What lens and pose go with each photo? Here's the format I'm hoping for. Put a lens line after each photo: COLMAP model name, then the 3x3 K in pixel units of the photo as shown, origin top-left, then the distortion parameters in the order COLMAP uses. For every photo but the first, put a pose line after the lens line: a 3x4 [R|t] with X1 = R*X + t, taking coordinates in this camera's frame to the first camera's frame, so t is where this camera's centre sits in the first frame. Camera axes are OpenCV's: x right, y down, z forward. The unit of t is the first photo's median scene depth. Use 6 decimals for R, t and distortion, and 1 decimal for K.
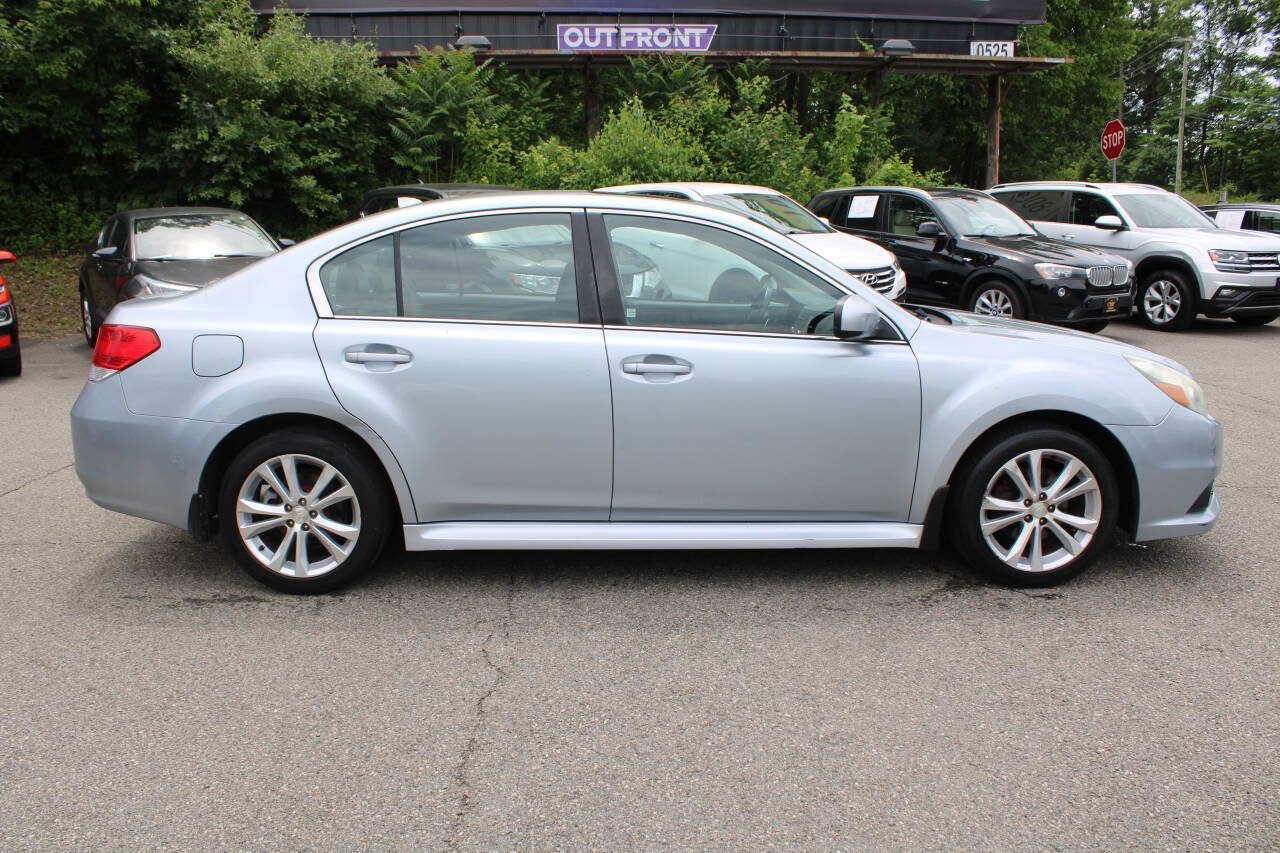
lens RADIAL K [[1070.7, 0, 614.7], [0, 1070.7, 425.5], [0, 0, 1]] dist [-0.171759, 0.161172]
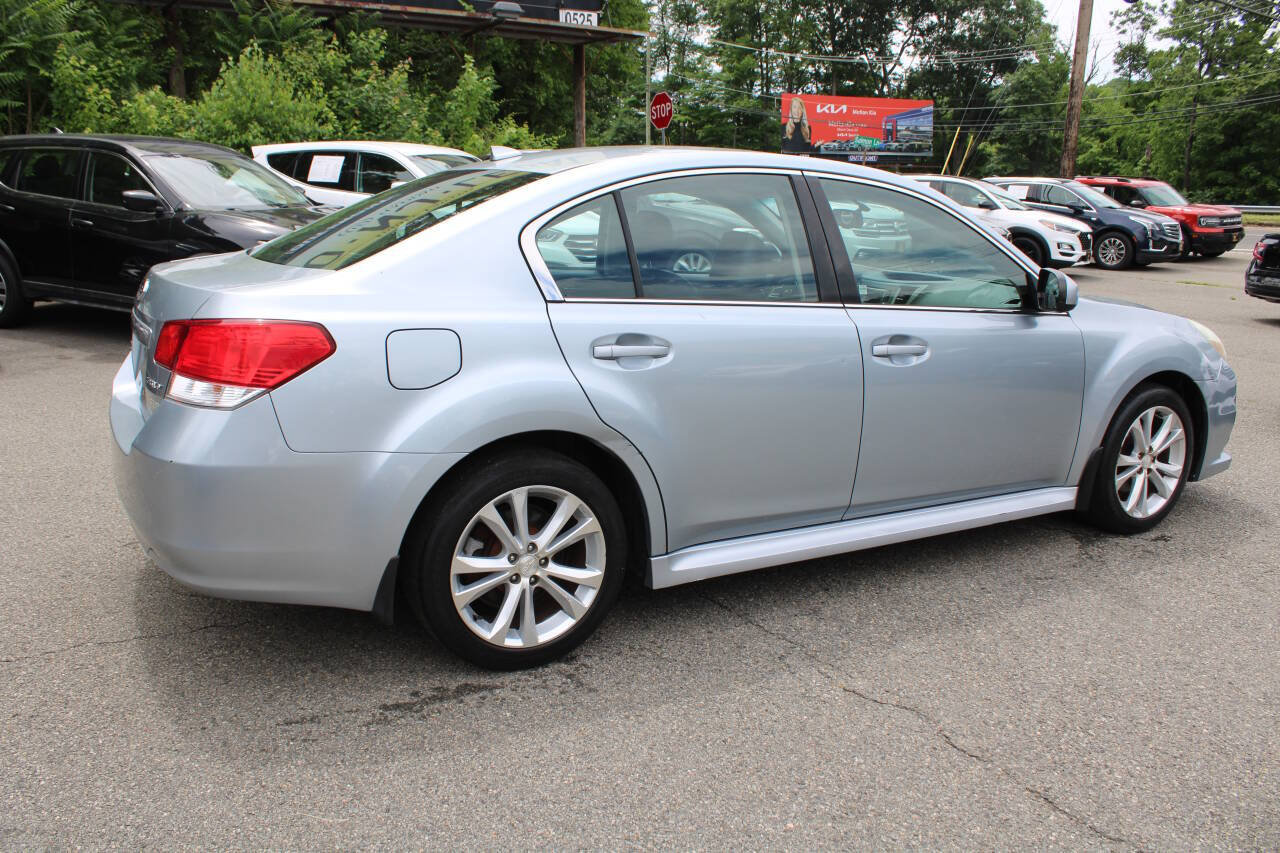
lens RADIAL K [[1070.7, 0, 614.7], [0, 1070.7, 425.5], [0, 0, 1]] dist [-0.171759, 0.161172]
pose [[0.878042, -0.081020, 0.471676, -0.169007], [0.065548, 0.996637, 0.049174, -0.013578], [-0.474073, -0.012259, 0.880400, 0.086260]]
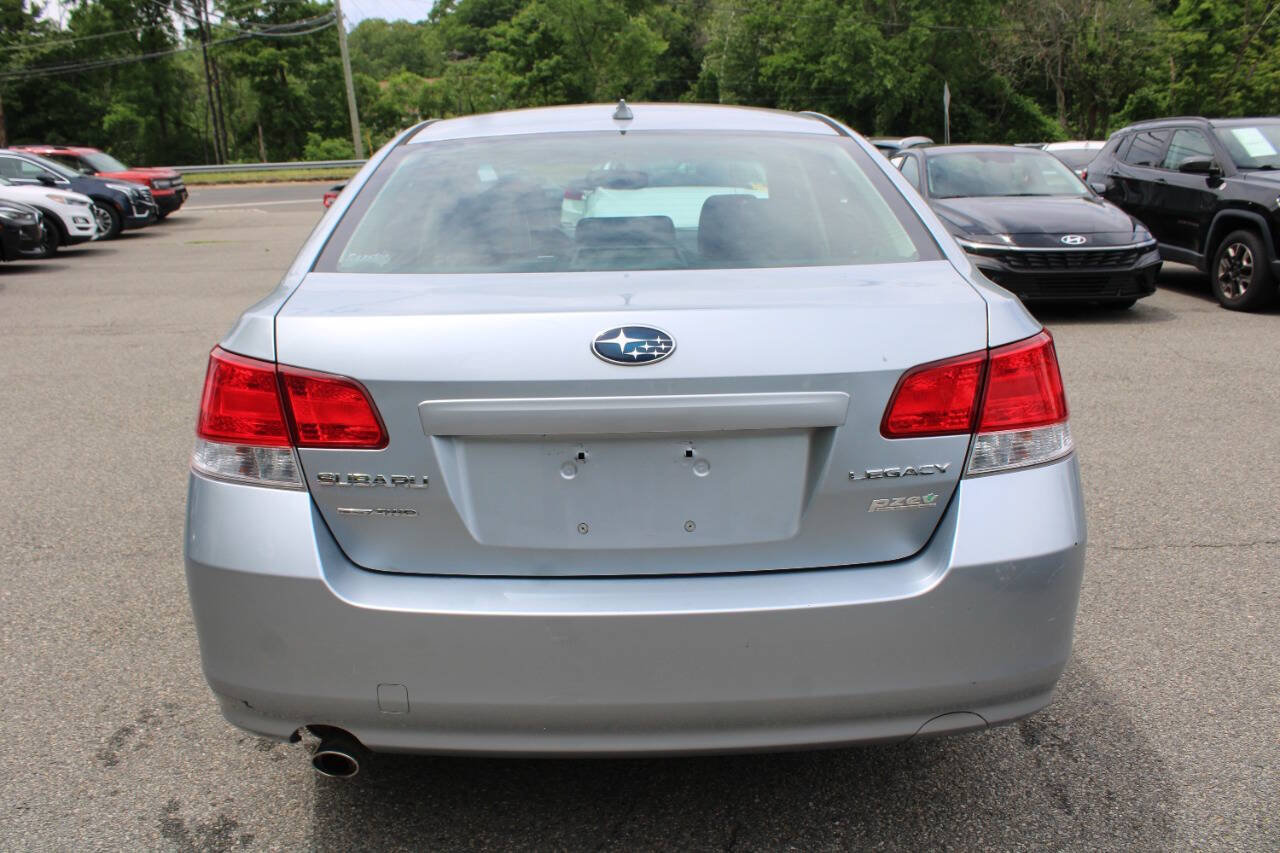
lens RADIAL K [[1061.8, 0, 617.4], [0, 1061.8, 424.4], [0, 0, 1]] dist [-0.176781, 0.169949]
pose [[-0.020042, -0.238262, 0.970994, -0.272084], [0.203790, 0.949827, 0.237274, -0.059866], [-0.978809, 0.202635, 0.029519, 0.337505]]
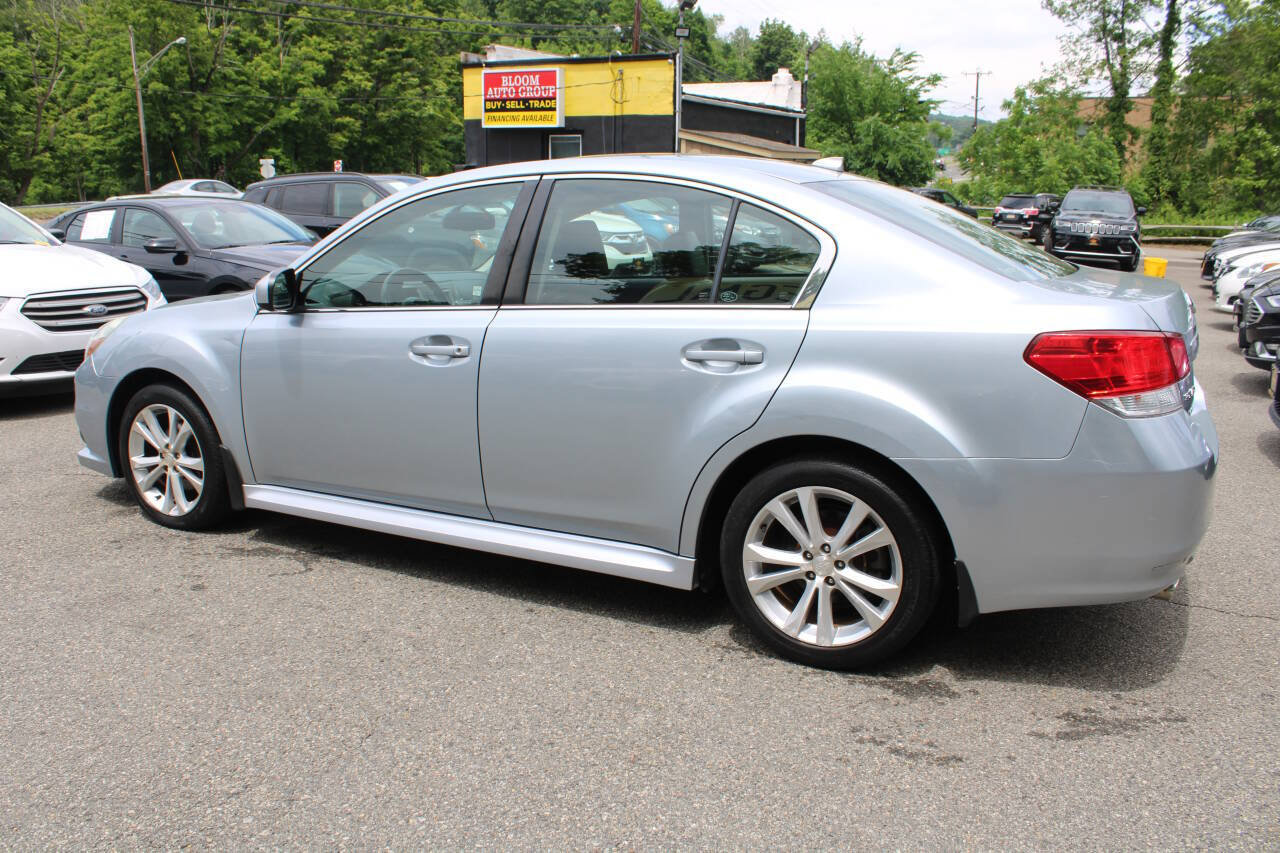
lens RADIAL K [[1061.8, 0, 617.4], [0, 1061.8, 424.4], [0, 0, 1]] dist [-0.176781, 0.169949]
pose [[-0.892788, -0.084553, 0.442470, -0.138623], [0.091056, 0.928079, 0.361078, -0.108501], [-0.441178, 0.362656, -0.820879, 0.593458]]
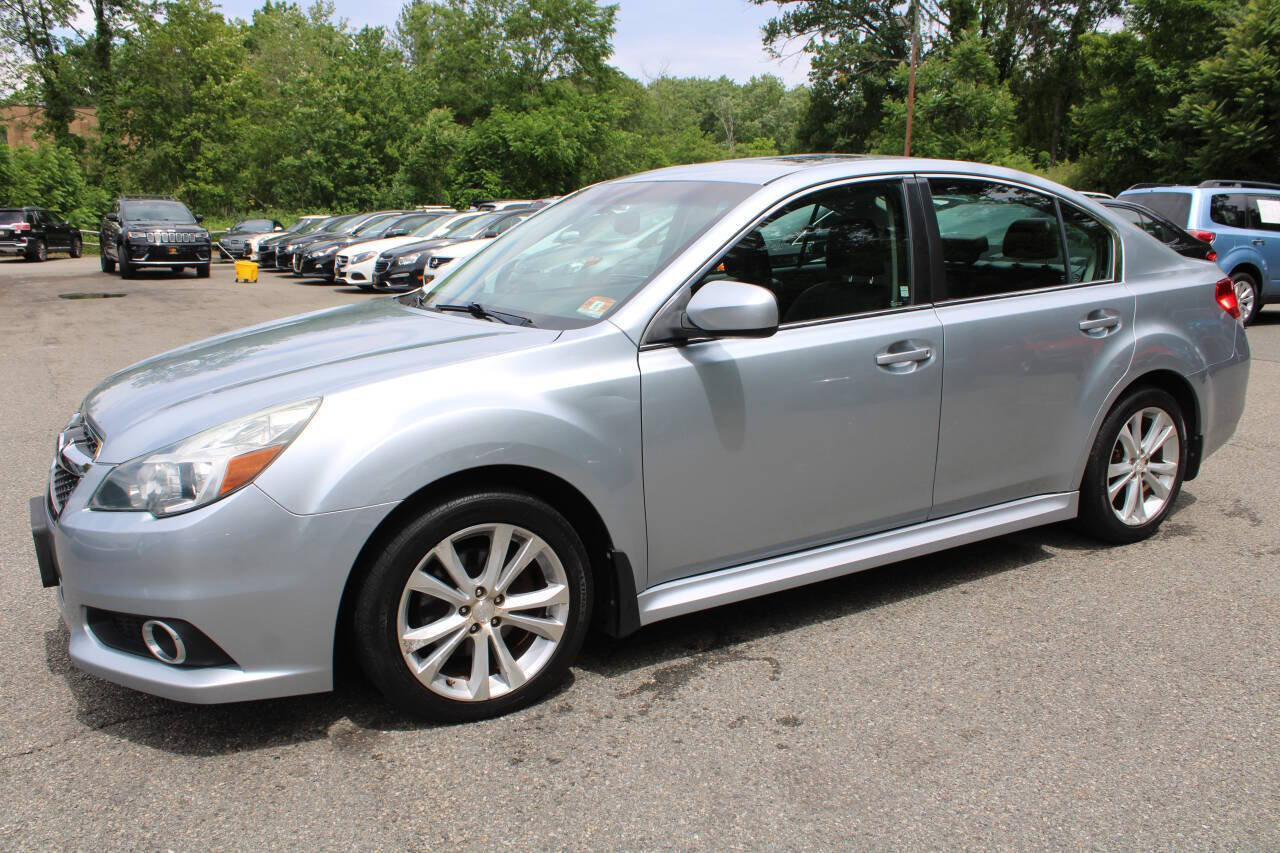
lens RADIAL K [[1070.7, 0, 614.7], [0, 1070.7, 425.5], [0, 0, 1]] dist [-0.171759, 0.161172]
pose [[-0.852780, 0.121598, -0.507917, 0.191196], [-0.079419, 0.931016, 0.356234, -0.102596], [0.516196, 0.344127, -0.784294, 0.556785]]
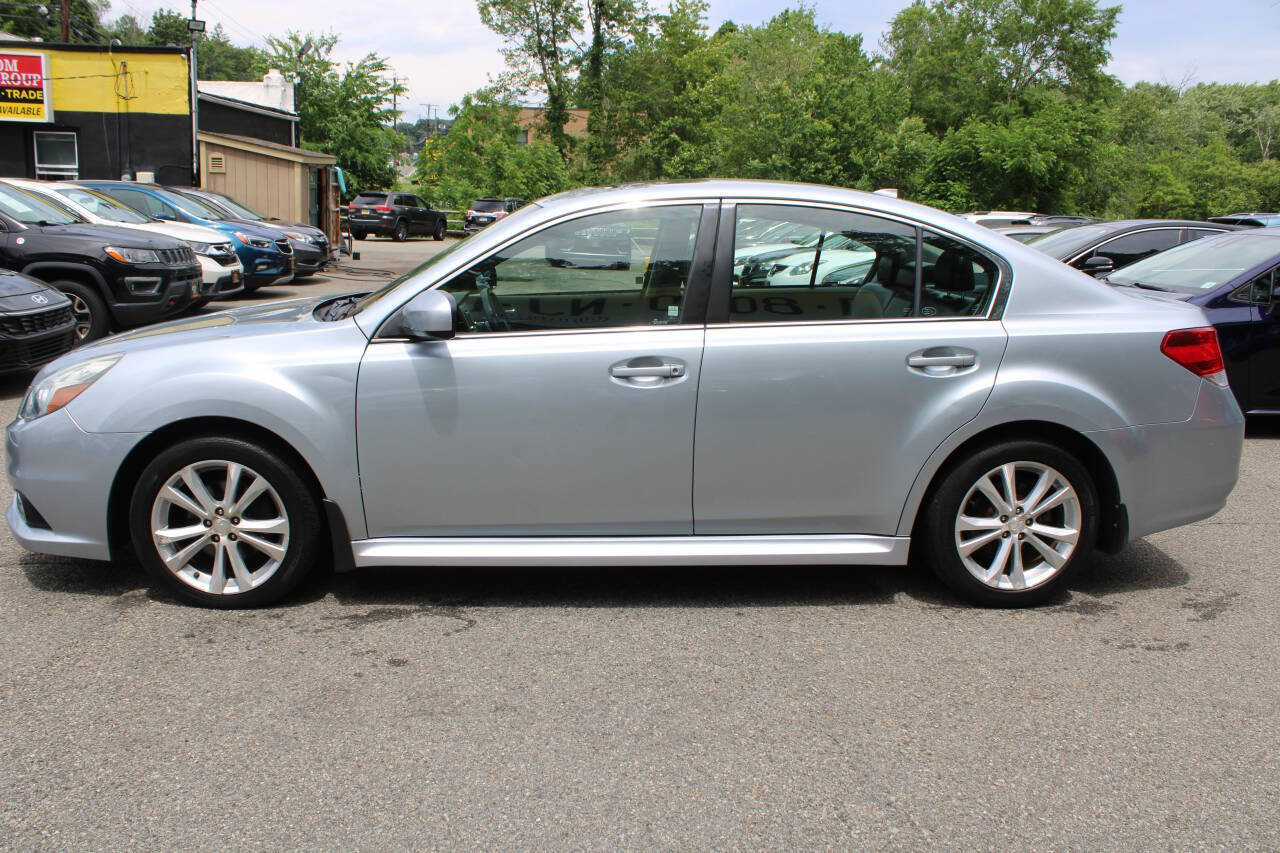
lens RADIAL K [[1070.7, 0, 614.7], [0, 1070.7, 425.5], [0, 0, 1]] dist [-0.171759, 0.161172]
pose [[-0.996758, 0.004940, -0.080305, 0.041194], [-0.025719, 0.926177, 0.376210, -0.121286], [0.076236, 0.377056, -0.923048, 0.637655]]
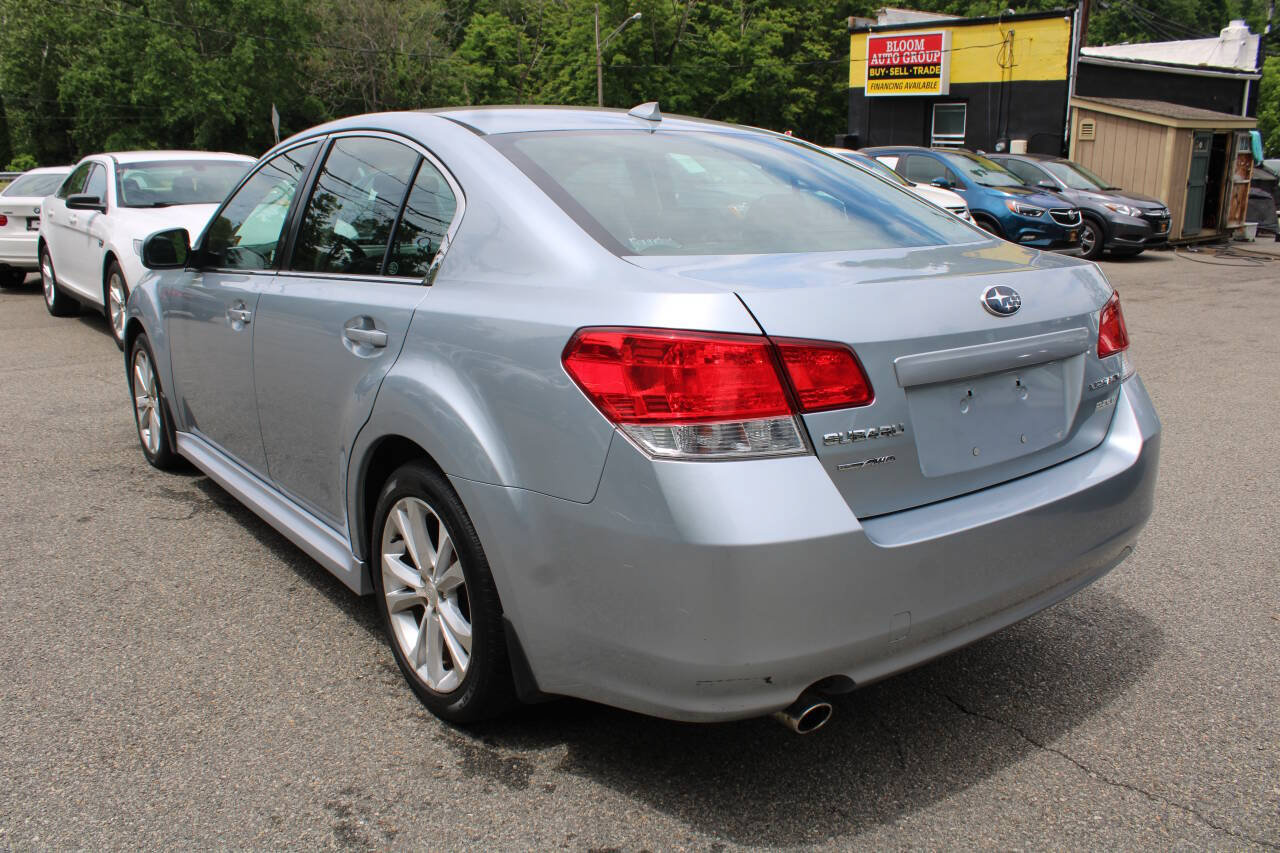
lens RADIAL K [[1061.8, 0, 617.4], [0, 1061.8, 424.4], [0, 0, 1]] dist [-0.176781, 0.169949]
pose [[-0.618378, -0.174459, 0.766272, -0.236250], [0.149600, 0.931088, 0.332710, -0.081872], [-0.771510, 0.320375, -0.549665, 0.472981]]
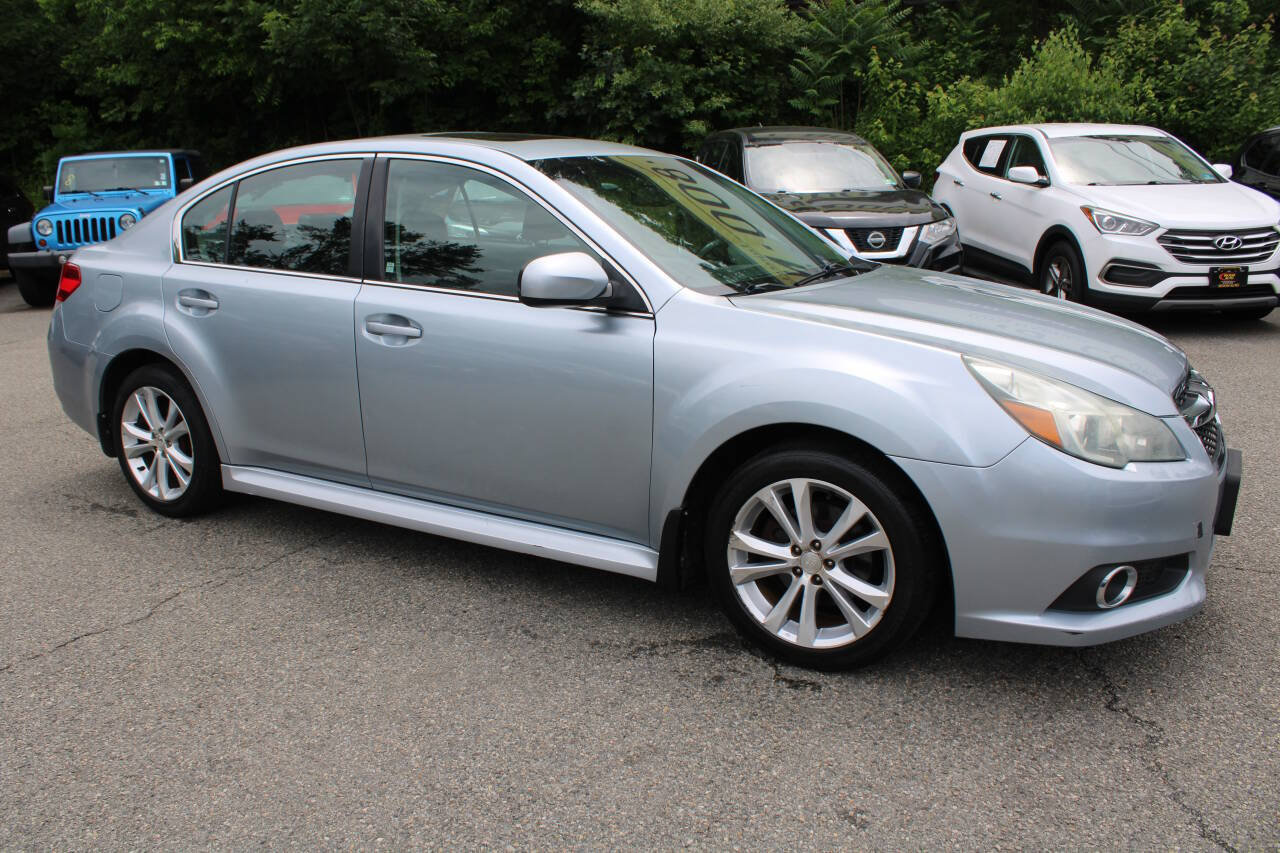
lens RADIAL K [[1070.7, 0, 614.7], [0, 1070.7, 425.5], [0, 0, 1]] dist [-0.171759, 0.161172]
pose [[0.856140, 0.112487, -0.504352, 0.183868], [-0.087772, 0.993492, 0.072588, -0.015010], [0.509235, -0.017877, 0.860442, 0.088434]]
